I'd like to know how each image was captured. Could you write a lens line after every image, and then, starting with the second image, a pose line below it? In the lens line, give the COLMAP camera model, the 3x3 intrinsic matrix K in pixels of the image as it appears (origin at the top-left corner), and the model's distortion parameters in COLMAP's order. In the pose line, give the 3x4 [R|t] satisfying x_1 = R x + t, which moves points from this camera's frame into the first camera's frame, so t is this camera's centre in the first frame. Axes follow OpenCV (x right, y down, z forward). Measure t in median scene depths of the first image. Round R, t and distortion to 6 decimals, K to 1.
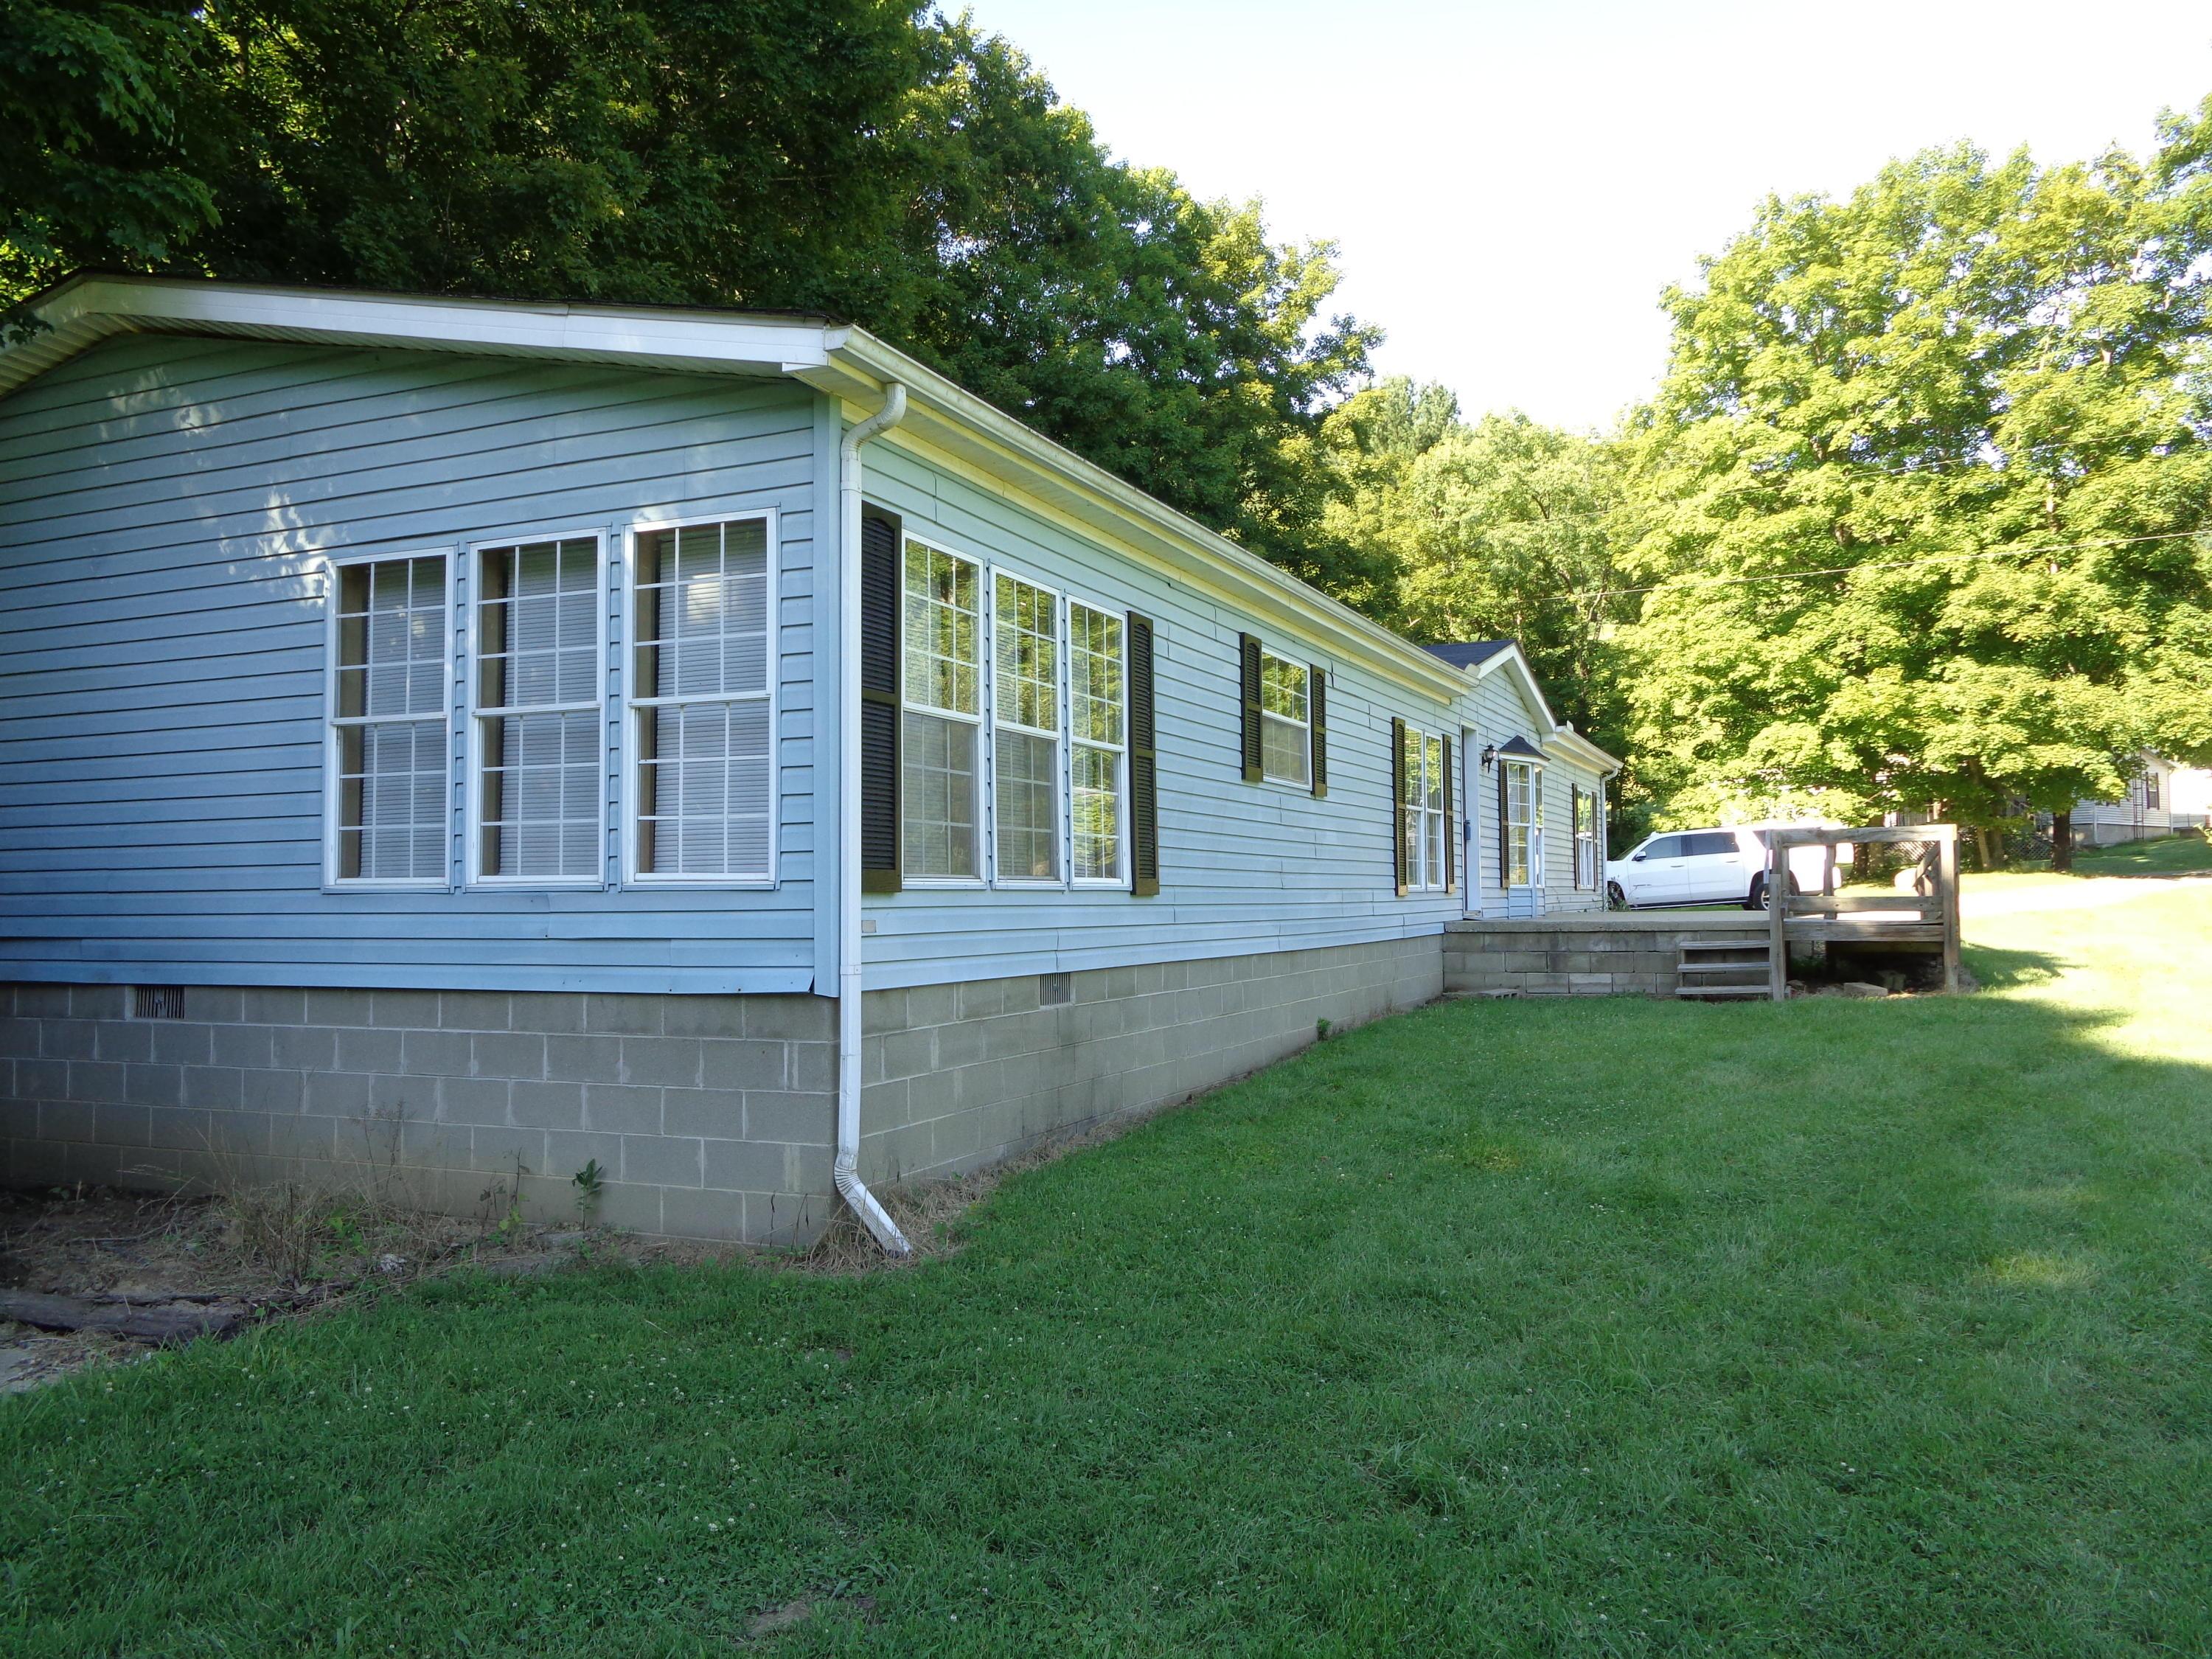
lens RADIAL K [[1661.8, 0, 1110.9], [0, 1661.8, 820.1], [0, 0, 1]] dist [0.004059, 0.005308]
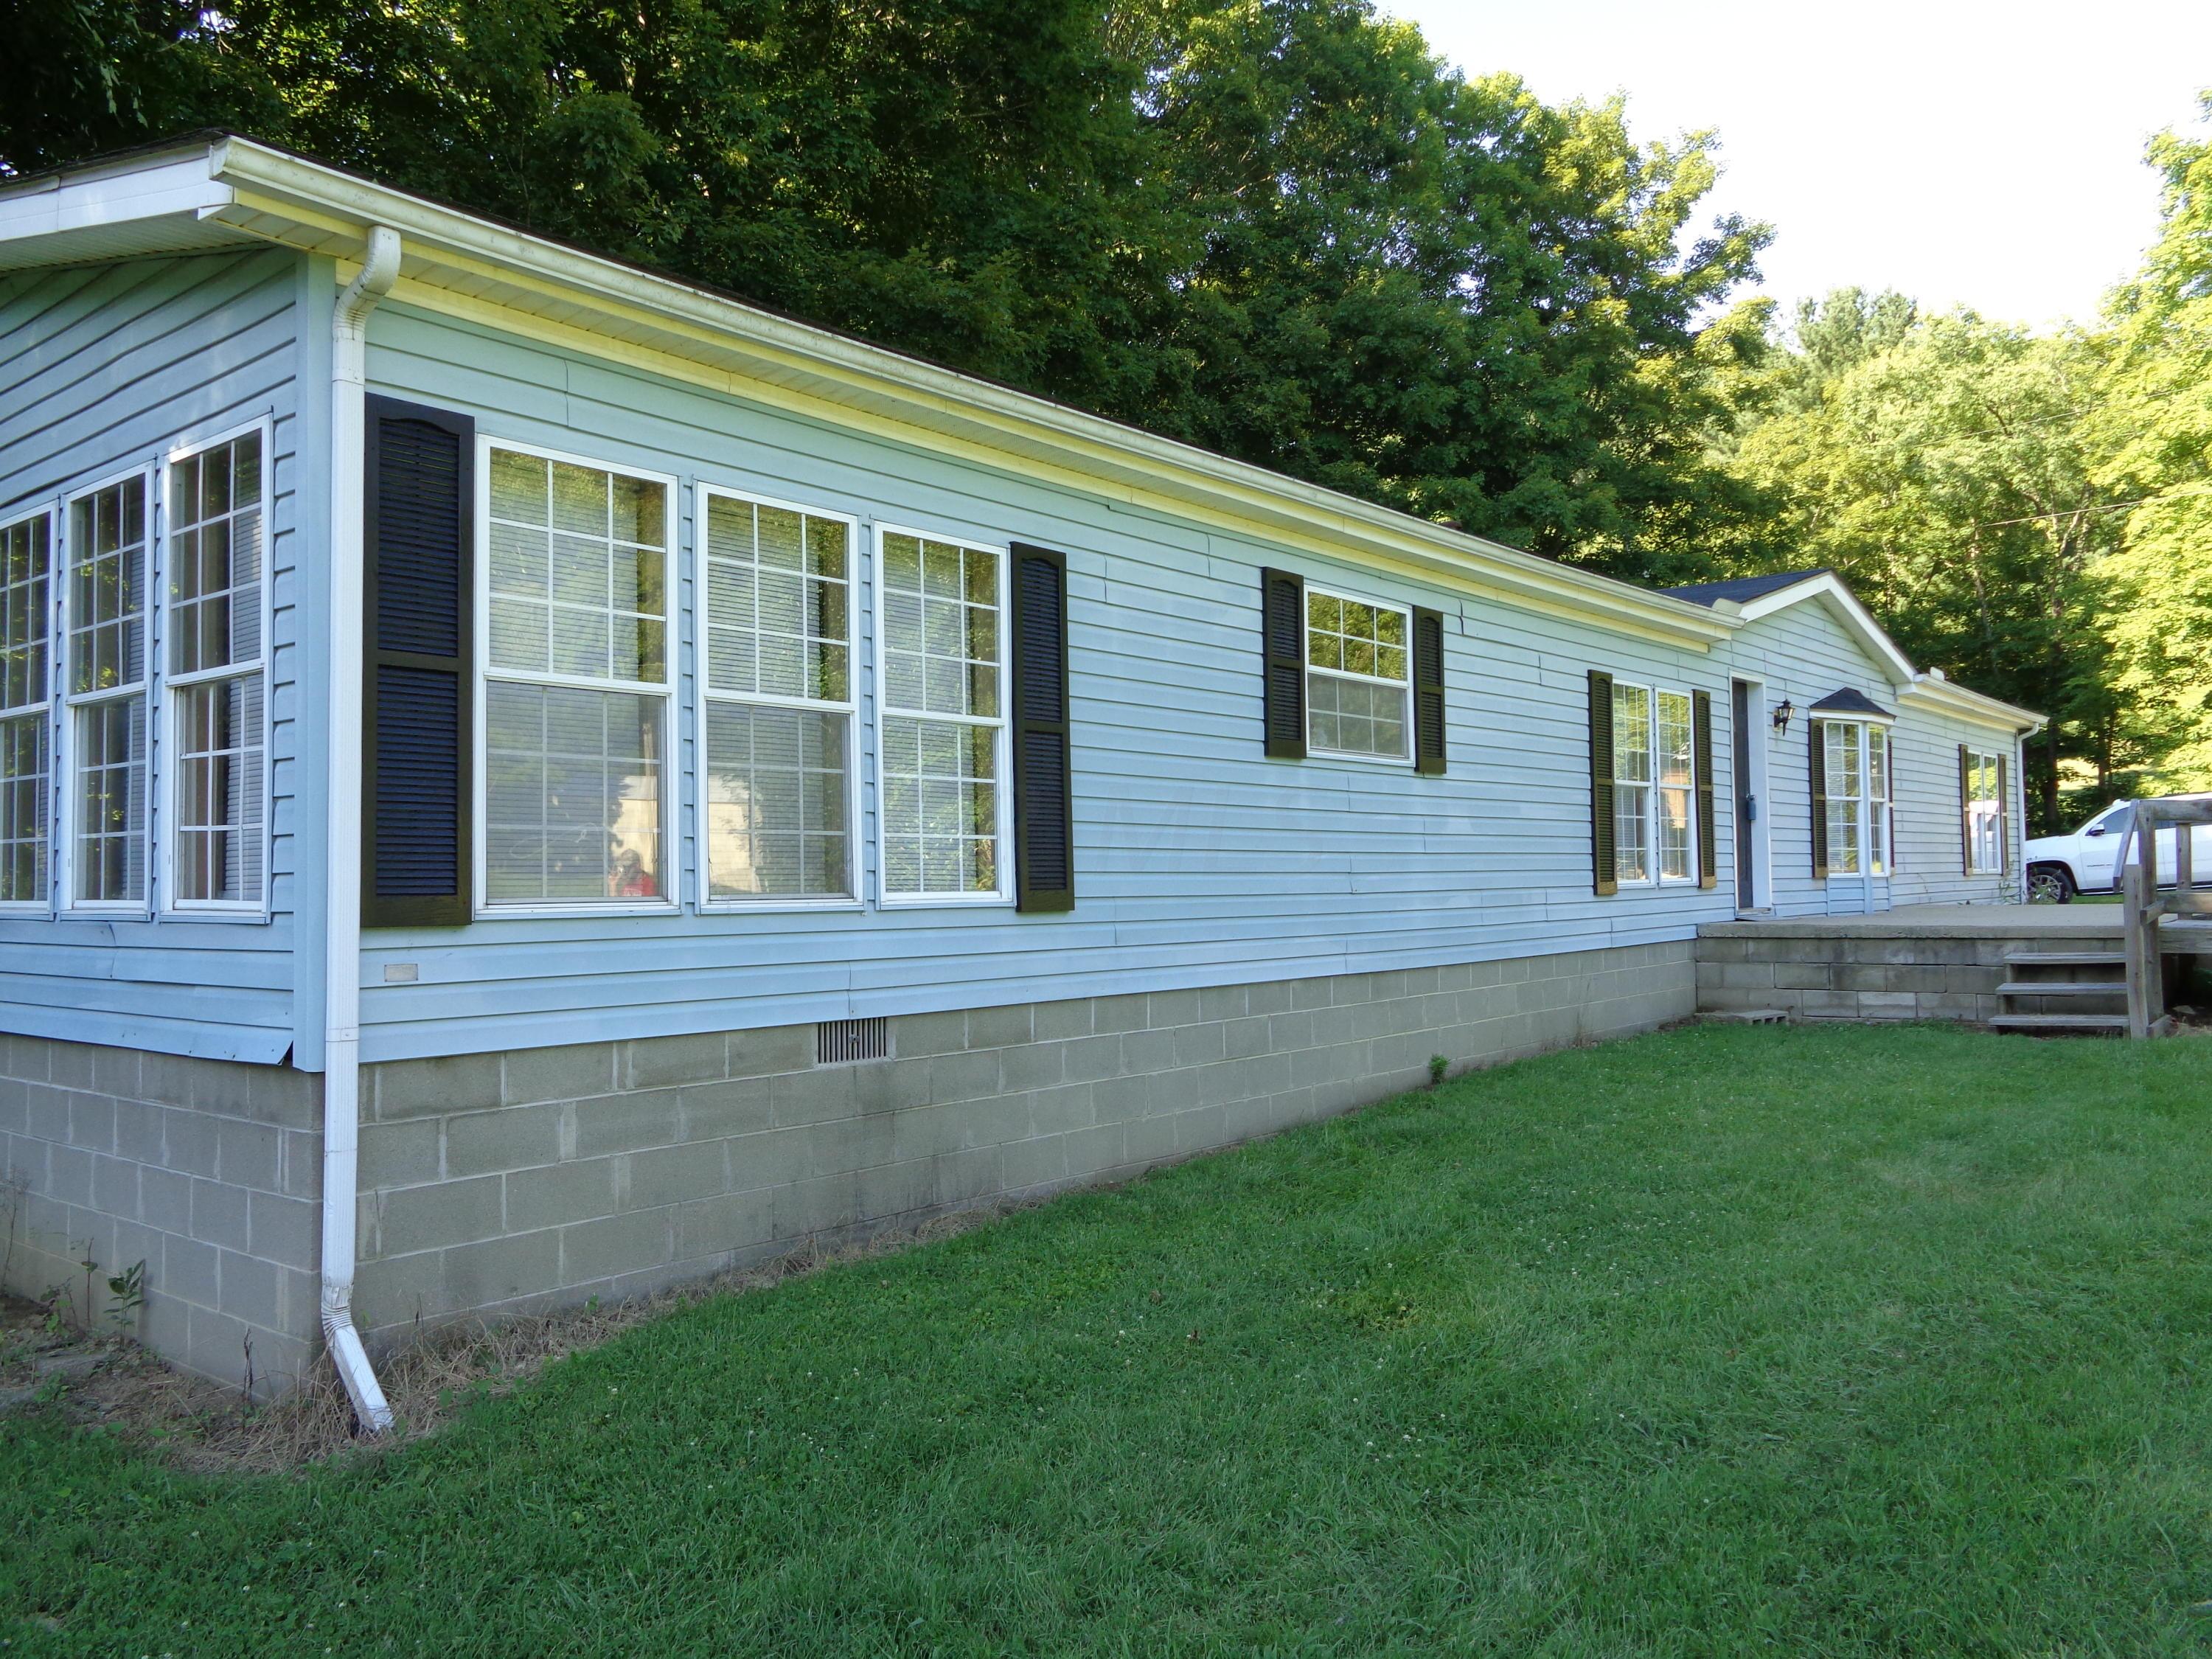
lens RADIAL K [[1661.8, 0, 1110.9], [0, 1661.8, 820.1], [0, 0, 1]] dist [0.004059, 0.005308]
pose [[0.961770, -0.015296, -0.273433, 0.072093], [0.018917, 0.999765, 0.010611, -0.001233], [0.273206, -0.015378, 0.961833, 0.074919]]
